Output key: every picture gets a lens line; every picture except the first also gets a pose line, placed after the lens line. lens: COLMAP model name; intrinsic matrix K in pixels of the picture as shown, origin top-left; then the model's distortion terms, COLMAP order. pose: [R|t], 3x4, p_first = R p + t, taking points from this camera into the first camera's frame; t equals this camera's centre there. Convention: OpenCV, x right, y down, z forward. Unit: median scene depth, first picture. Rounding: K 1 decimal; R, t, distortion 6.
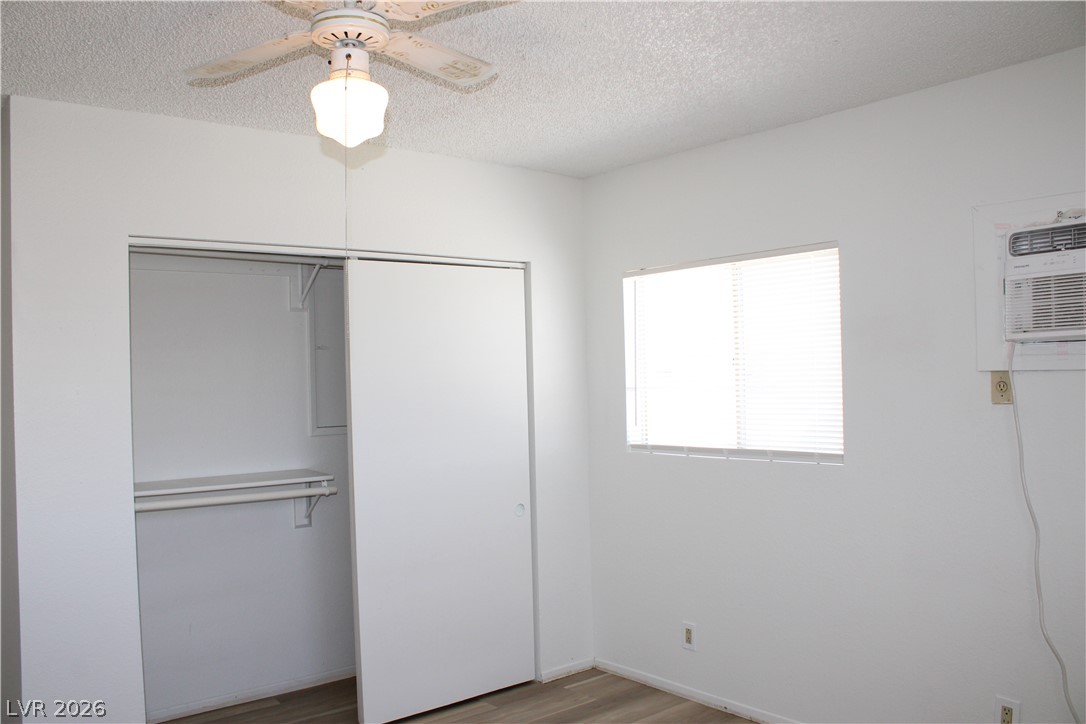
lens RADIAL K [[894.3, 0, 536.8], [0, 894.3, 380.5], [0, 0, 1]] dist [-0.165862, 0.142856]
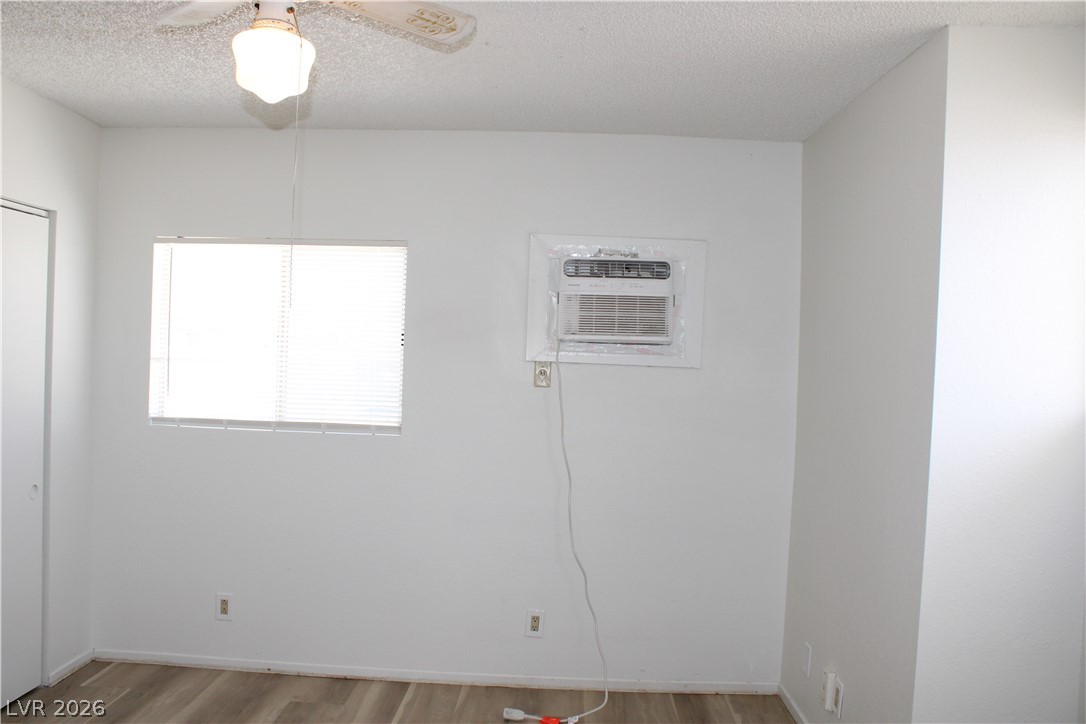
lens RADIAL K [[894.3, 0, 547.5], [0, 894.3, 378.1], [0, 0, 1]] dist [-0.165862, 0.142856]
pose [[0.654685, 0.029365, 0.755331, -0.348940], [-0.047991, 0.998844, 0.002764, 0.007291], [-0.754376, -0.038059, 0.655338, 0.074758]]
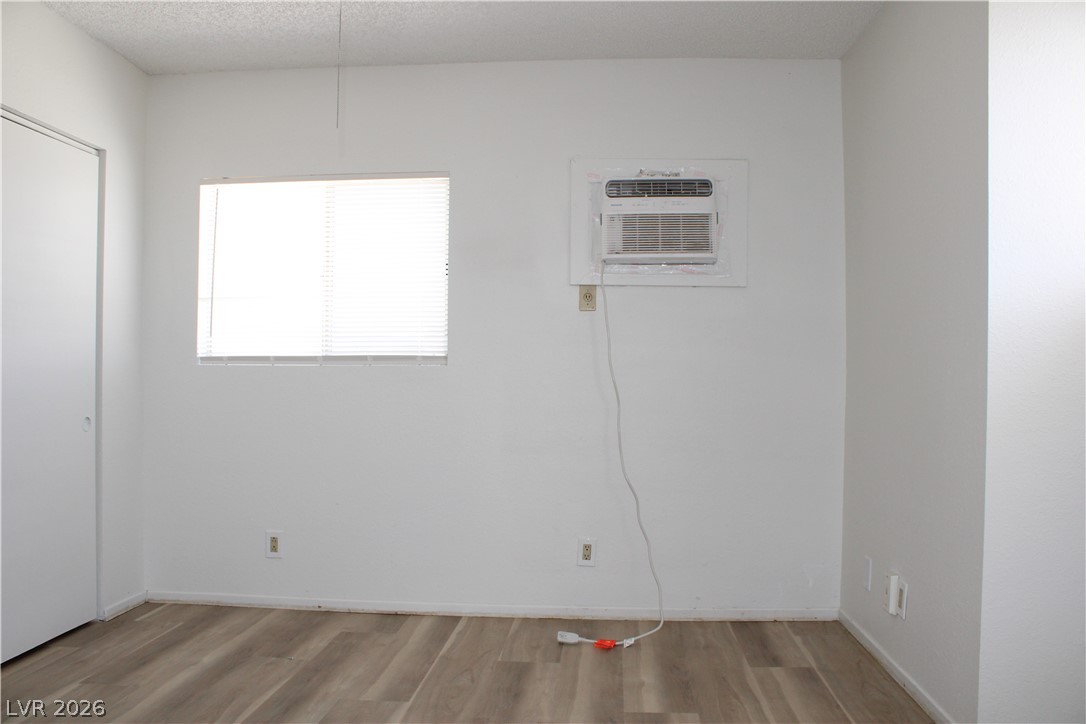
lens RADIAL K [[894.3, 0, 548.8], [0, 894.3, 376.6], [0, 0, 1]] dist [-0.165862, 0.142856]
pose [[0.689480, 0.026433, 0.723823, -0.344961], [-0.020124, 0.999647, -0.017337, 0.109969], [-0.724025, -0.002612, 0.689768, 0.079437]]
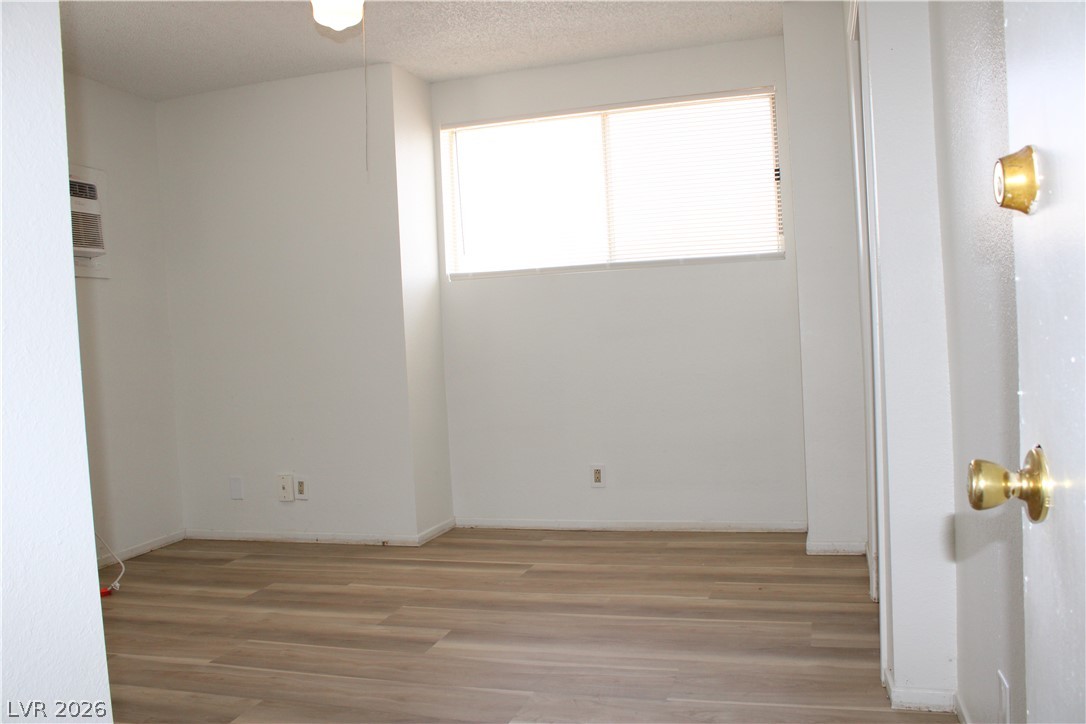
lens RADIAL K [[894.3, 0, 538.4], [0, 894.3, 385.6], [0, 0, 1]] dist [-0.165862, 0.142856]
pose [[-0.544307, 0.010019, 0.838826, -0.741735], [0.070780, 0.996912, 0.034022, 0.130716], [-0.835895, 0.077890, -0.543336, 0.744304]]
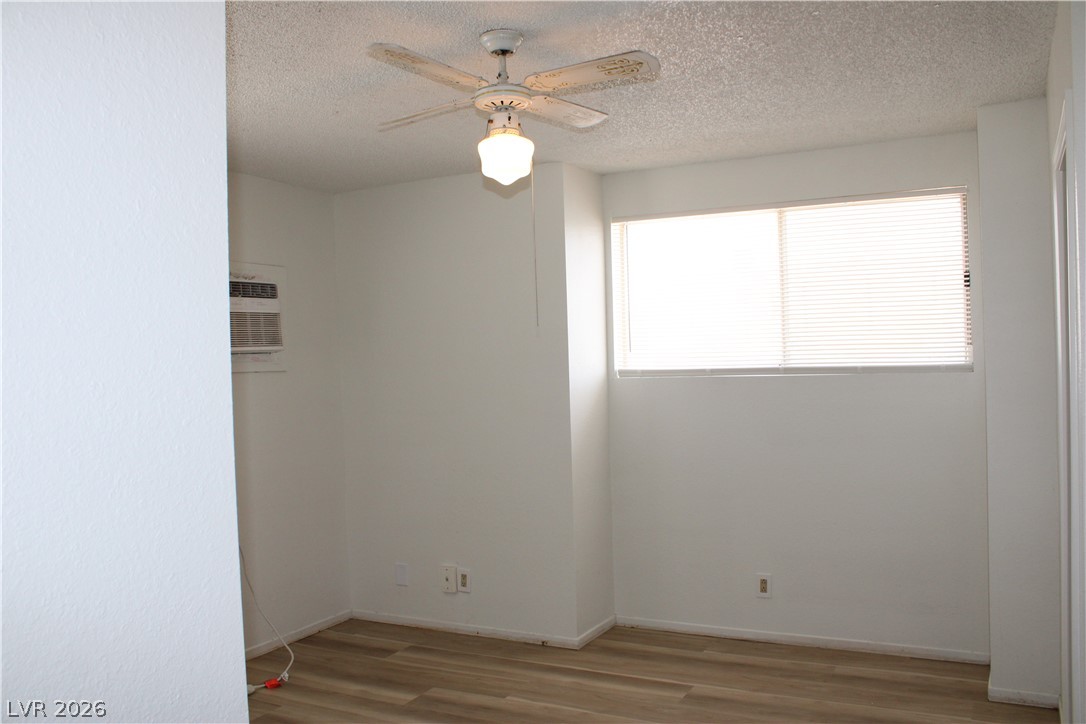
lens RADIAL K [[894.3, 0, 541.3], [0, 894.3, 382.5], [0, 0, 1]] dist [-0.165862, 0.142856]
pose [[-0.381525, 0.015933, 0.924221, -0.729292], [0.046953, 0.998895, 0.002162, 0.020150], [-0.923165, 0.044220, -0.381852, 0.728492]]
